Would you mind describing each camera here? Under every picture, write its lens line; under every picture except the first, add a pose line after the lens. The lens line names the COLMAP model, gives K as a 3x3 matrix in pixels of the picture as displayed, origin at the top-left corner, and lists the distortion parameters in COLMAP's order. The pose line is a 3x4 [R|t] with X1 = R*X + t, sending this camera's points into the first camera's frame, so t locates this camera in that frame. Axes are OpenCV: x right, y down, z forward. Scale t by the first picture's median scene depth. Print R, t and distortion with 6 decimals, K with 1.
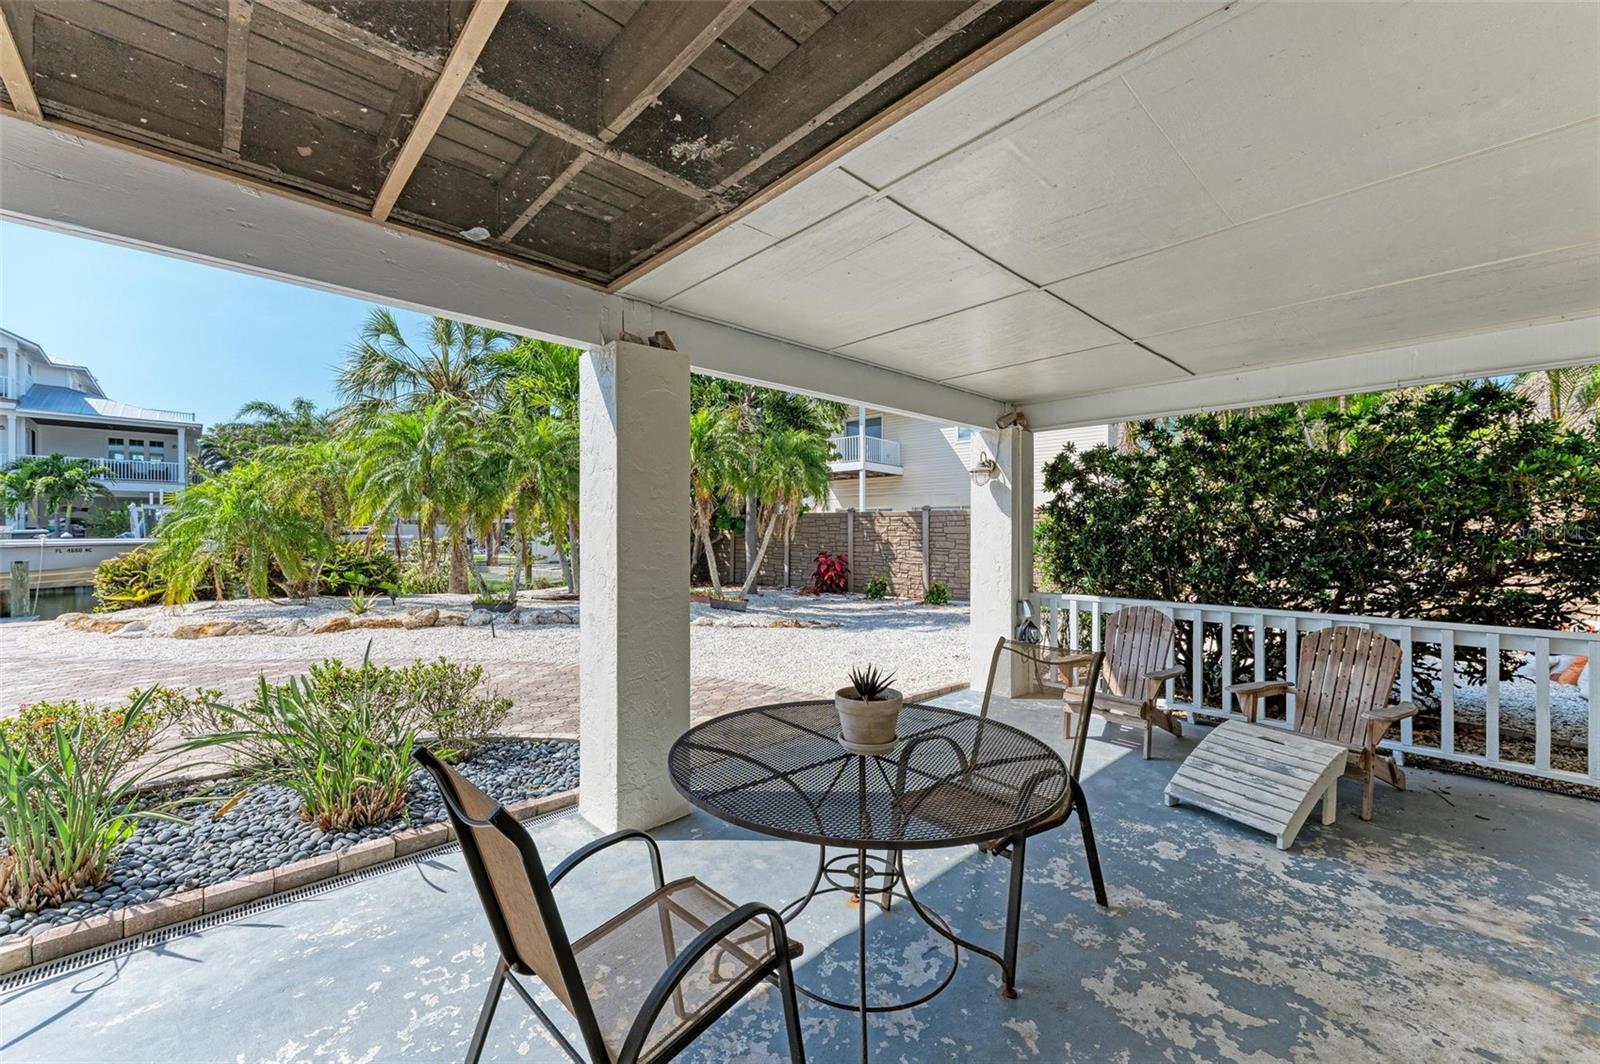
lens RADIAL K [[628.4, 0, 800.0], [0, 628.4, 532.0], [0, 0, 1]] dist [0.015647, -0.007682]
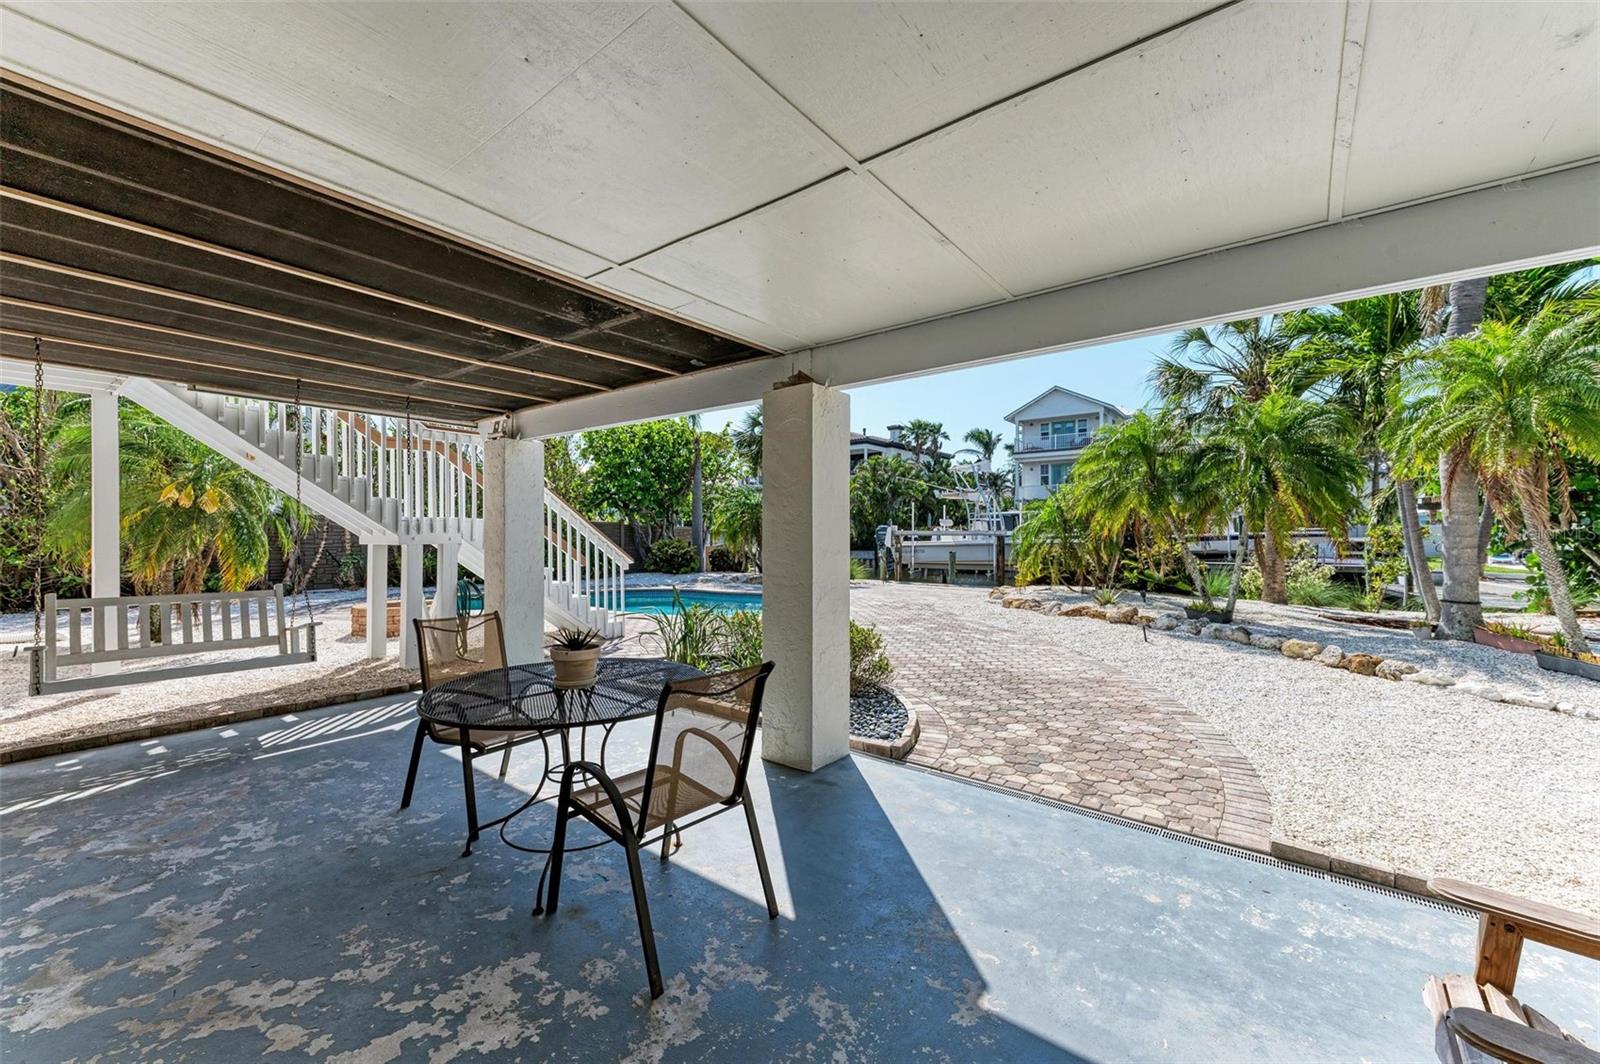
lens RADIAL K [[628.4, 0, 800.0], [0, 628.4, 532.0], [0, 0, 1]] dist [0.015647, -0.007682]
pose [[0.148656, -0.008465, -0.988853, 0.605141], [0.003267, 0.999962, -0.008069, 0.005156], [0.988884, -0.002031, 0.148678, 0.494201]]
